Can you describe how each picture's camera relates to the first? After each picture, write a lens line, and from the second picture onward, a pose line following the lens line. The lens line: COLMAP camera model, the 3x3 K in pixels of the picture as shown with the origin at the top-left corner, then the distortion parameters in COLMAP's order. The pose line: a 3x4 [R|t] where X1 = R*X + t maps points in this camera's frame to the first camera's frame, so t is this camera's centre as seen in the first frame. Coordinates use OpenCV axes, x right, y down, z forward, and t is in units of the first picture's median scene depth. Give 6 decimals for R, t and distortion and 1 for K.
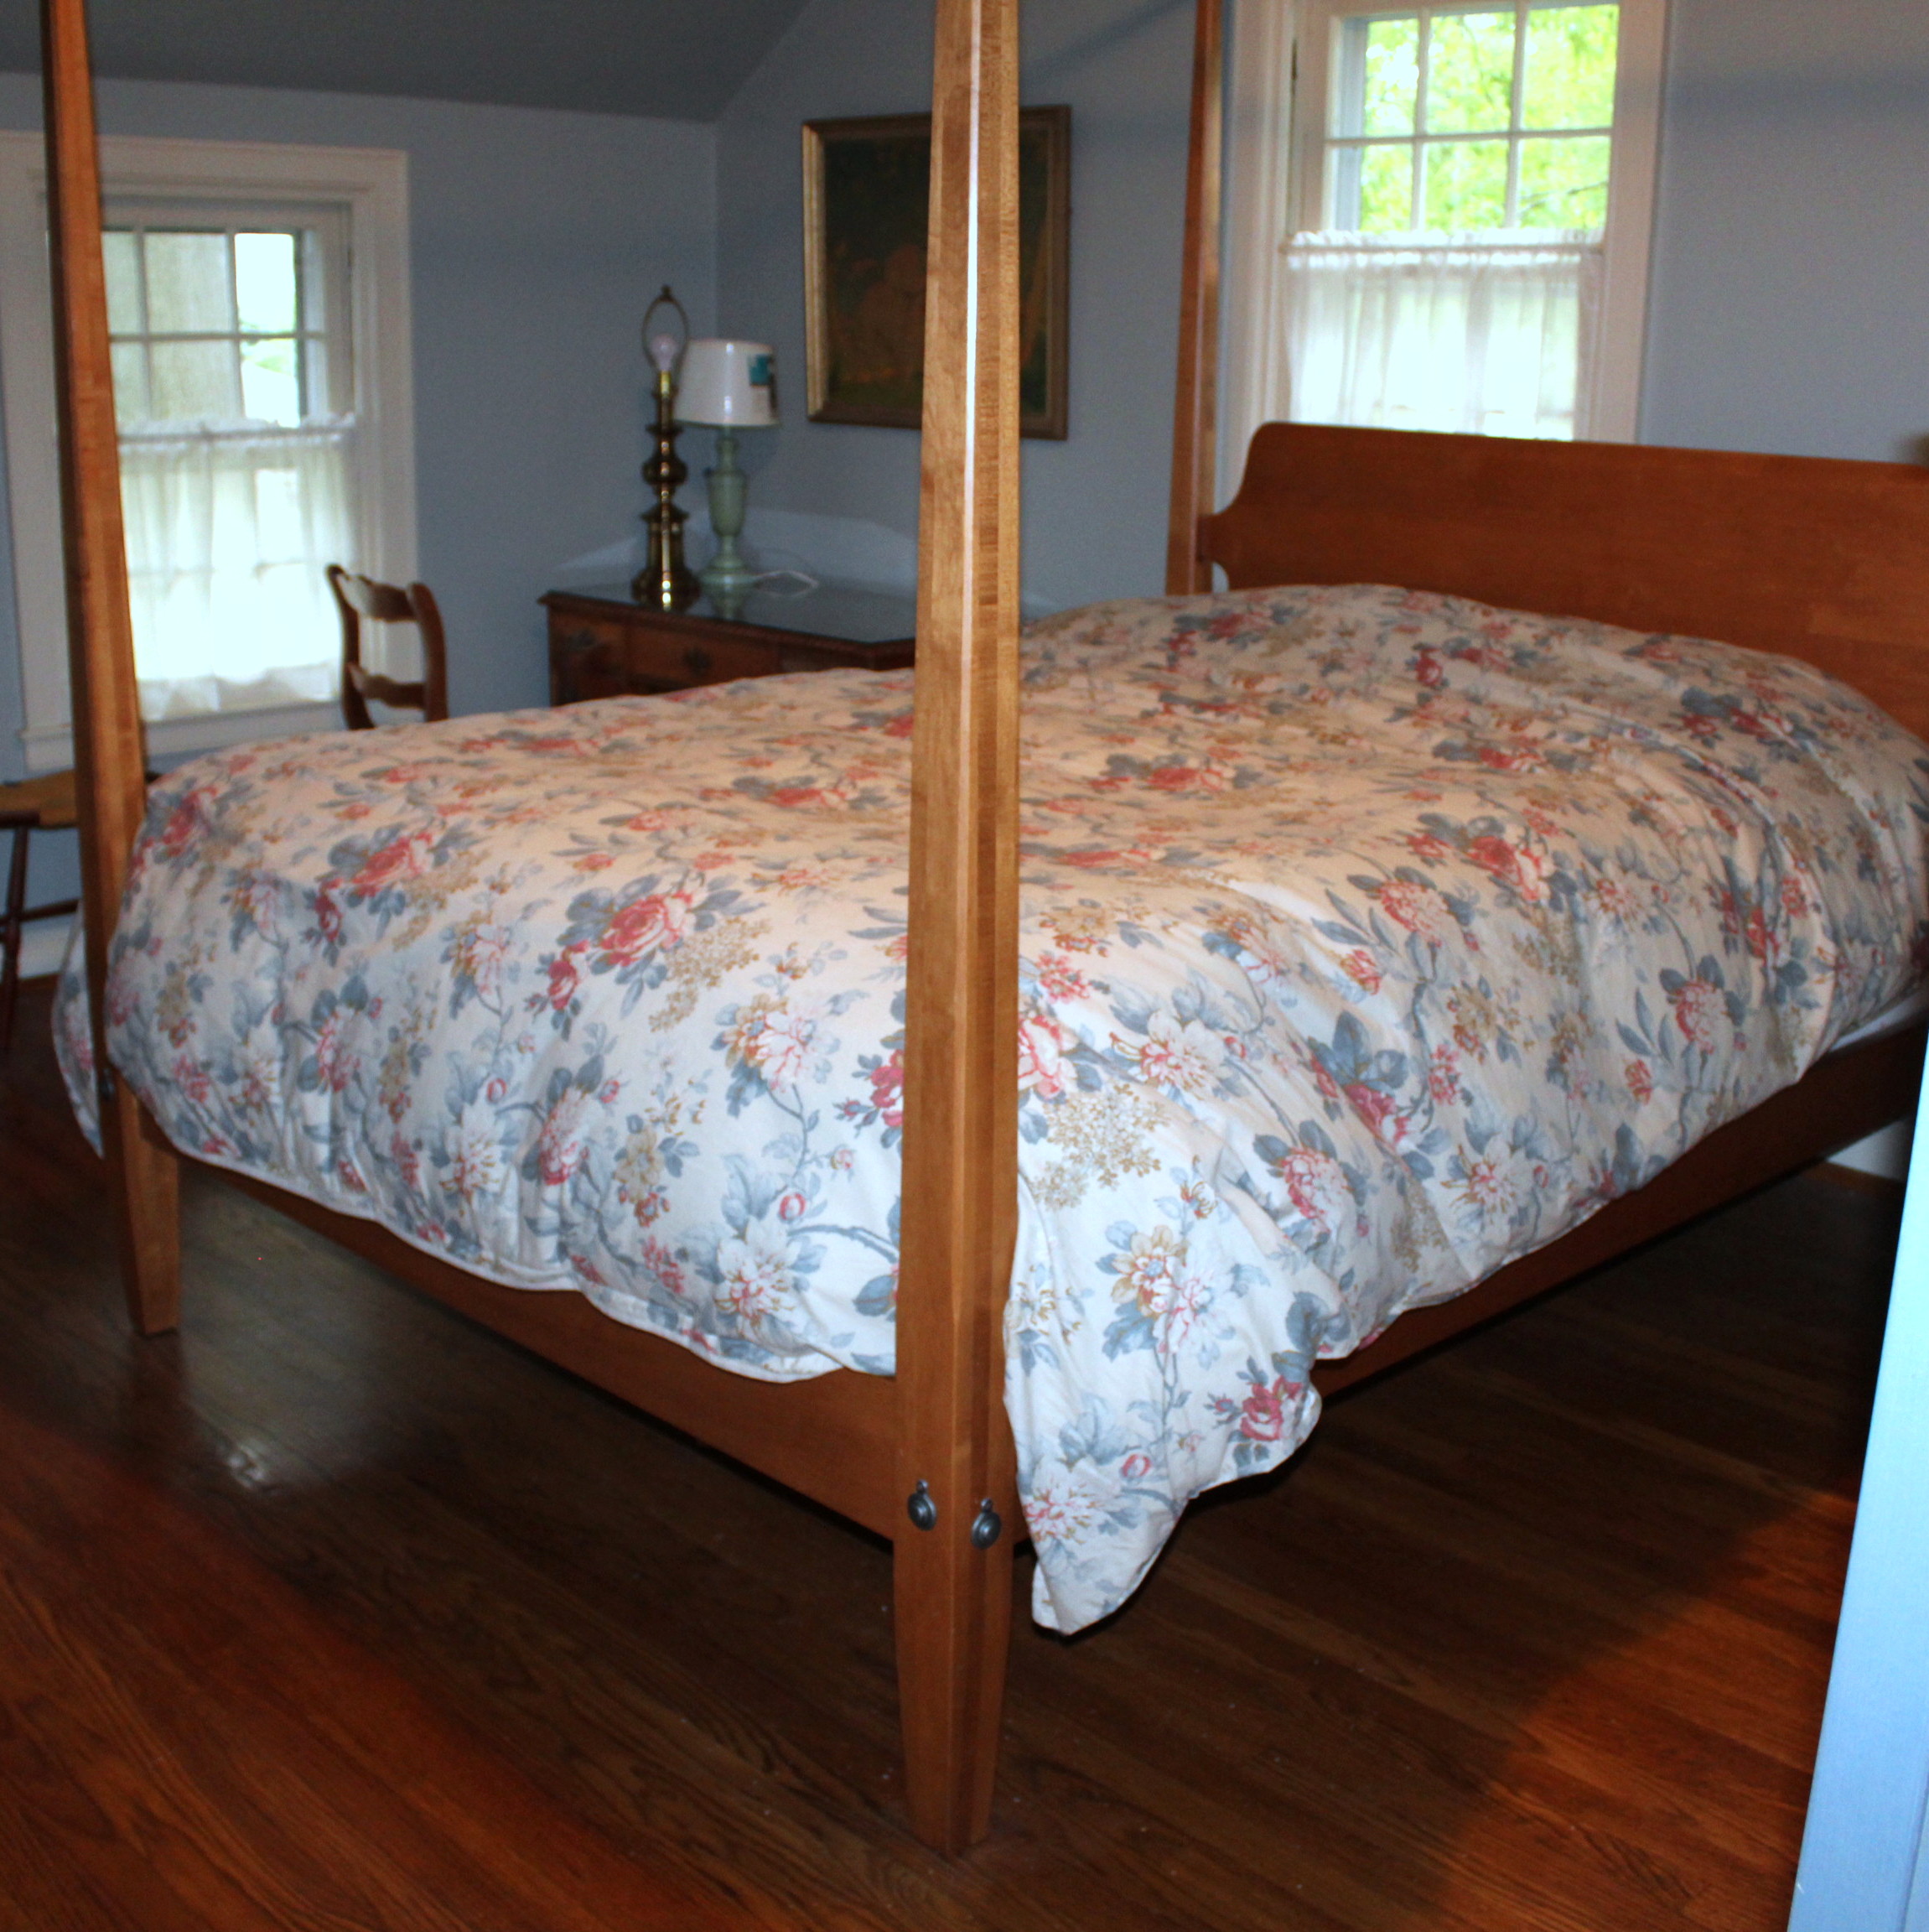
lens RADIAL K [[2411.6, 0, 932.3], [0, 2411.6, 967.0], [0, 0, 1]] dist [-0.170123, 0.182627]
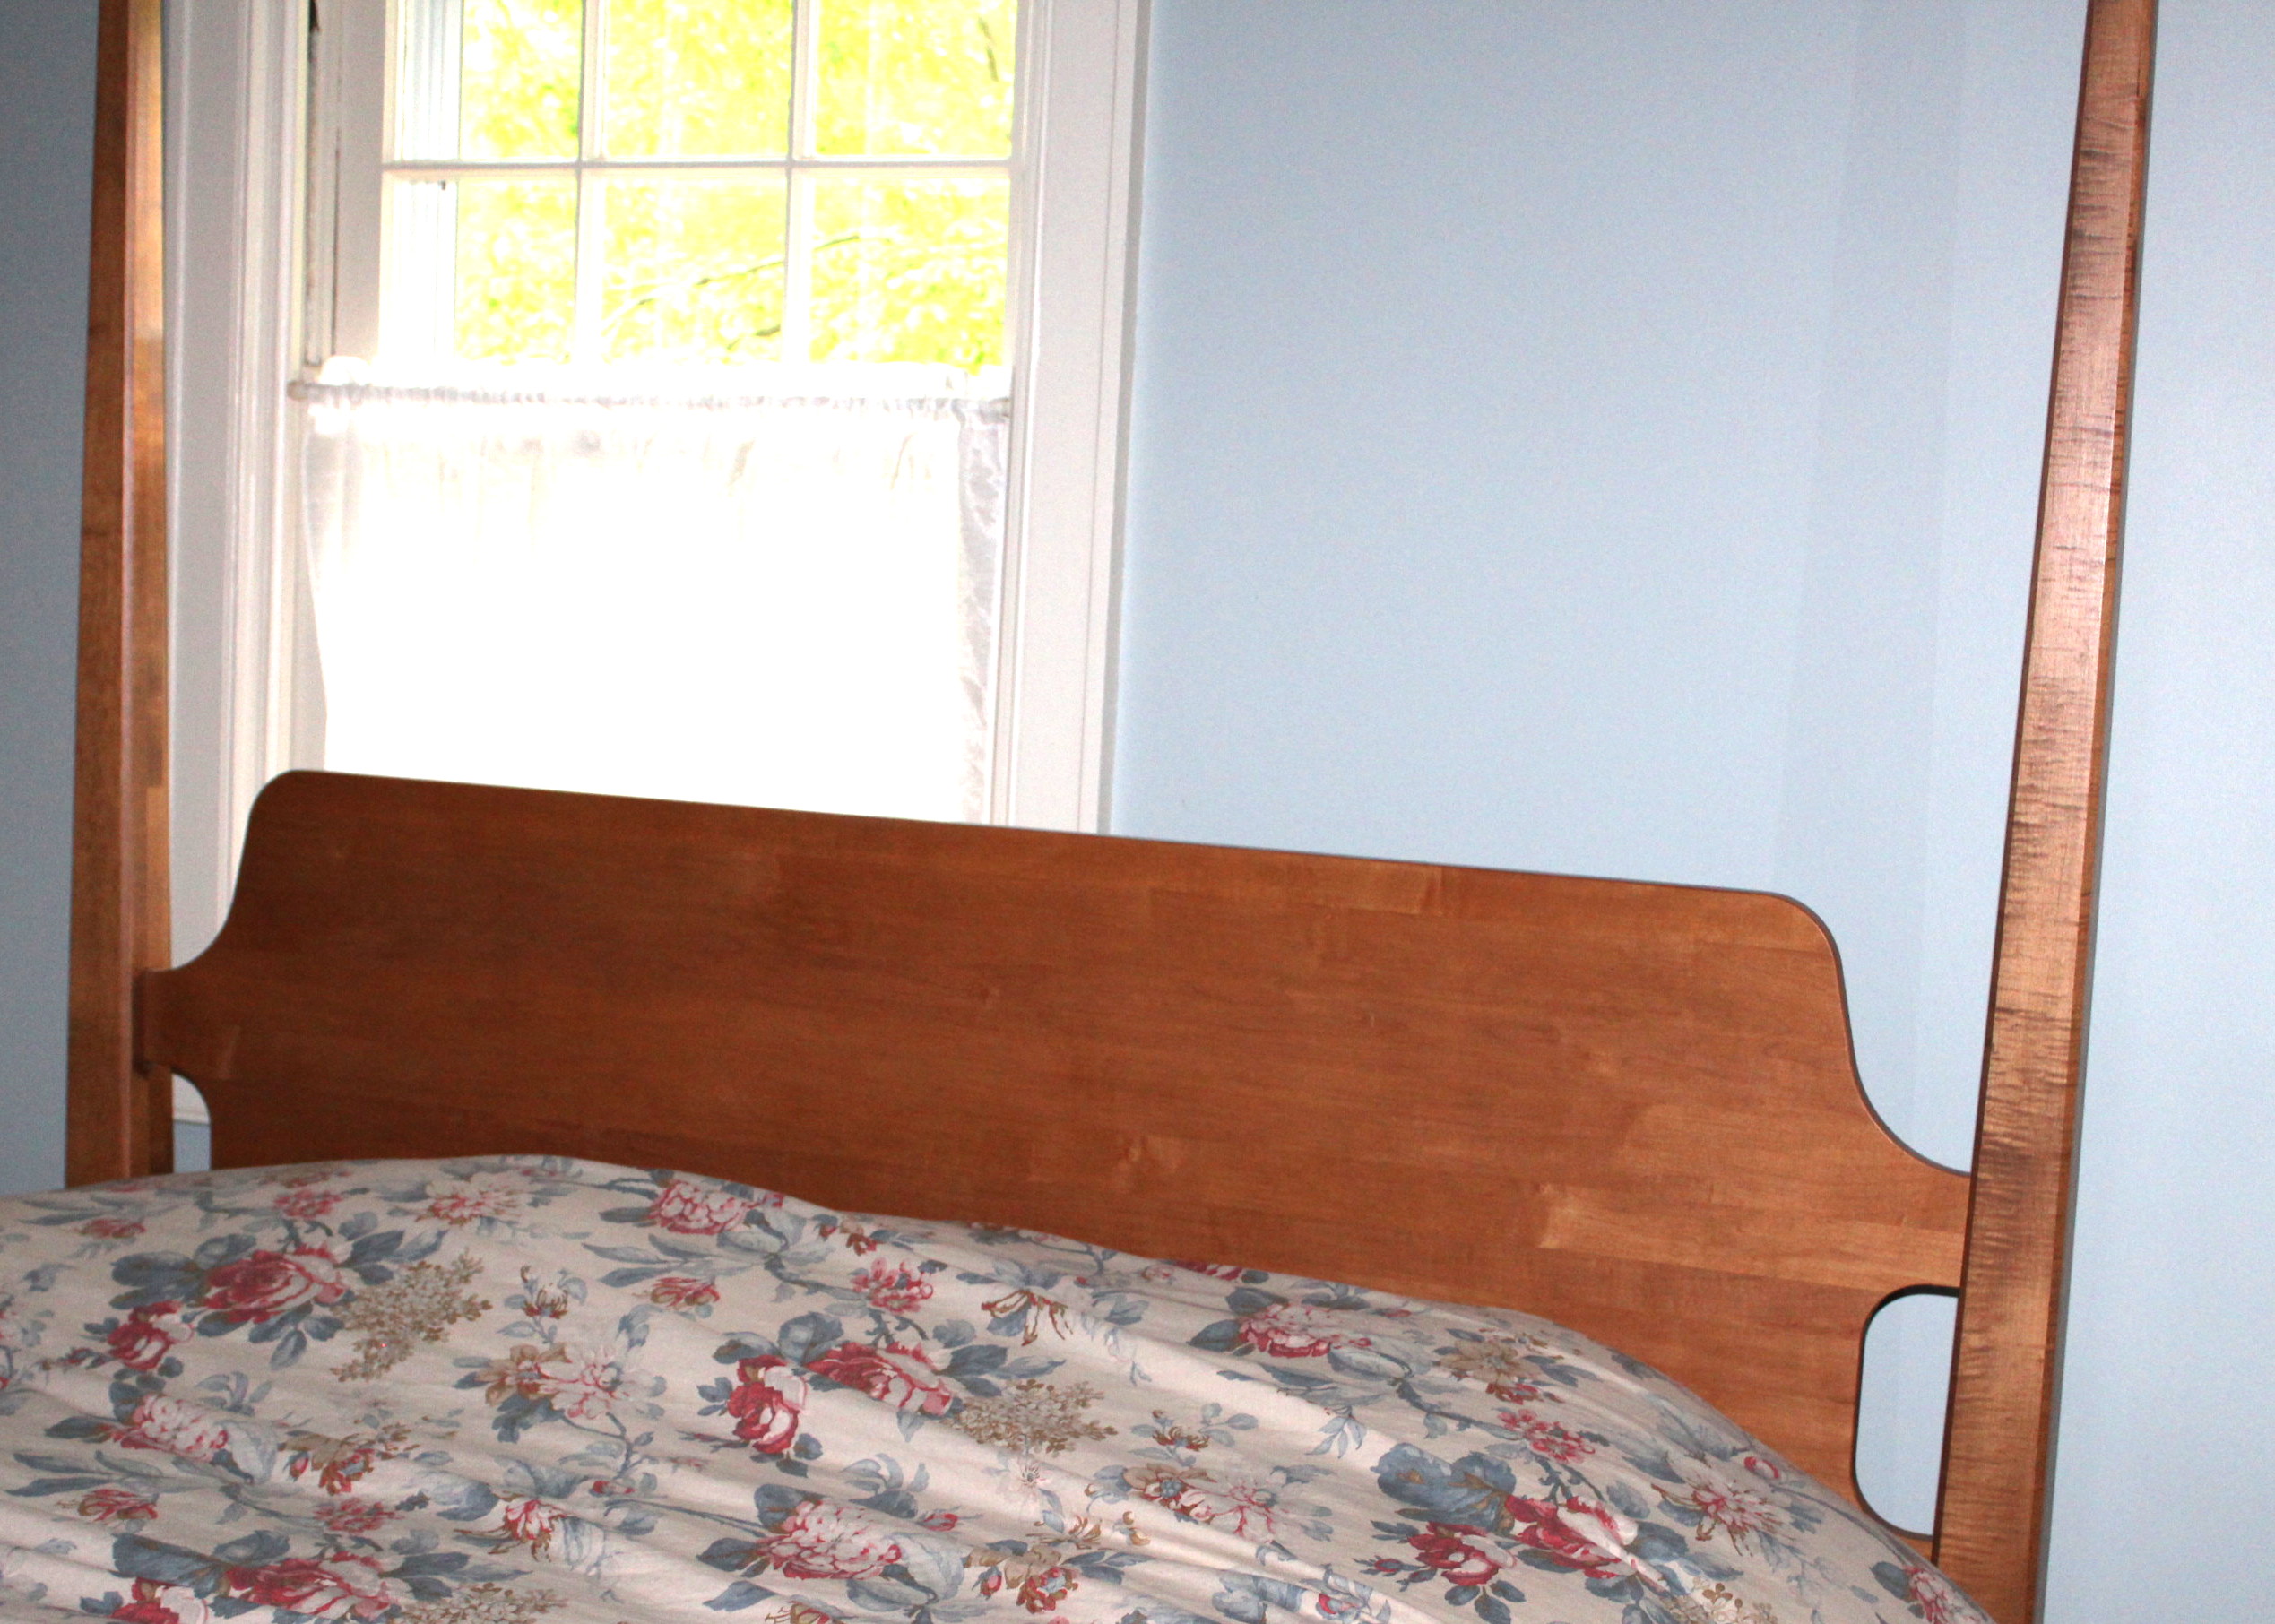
lens RADIAL K [[3532.9, 0, 1079.4], [0, 3532.9, 1053.1], [0, 0, 1]] dist [-0.104492, 0.069076]
pose [[0.919862, -0.035554, 0.390628, 0.026068], [0.073572, 0.993847, -0.082791, -0.179845], [-0.385281, 0.104895, 0.916818, 0.551673]]
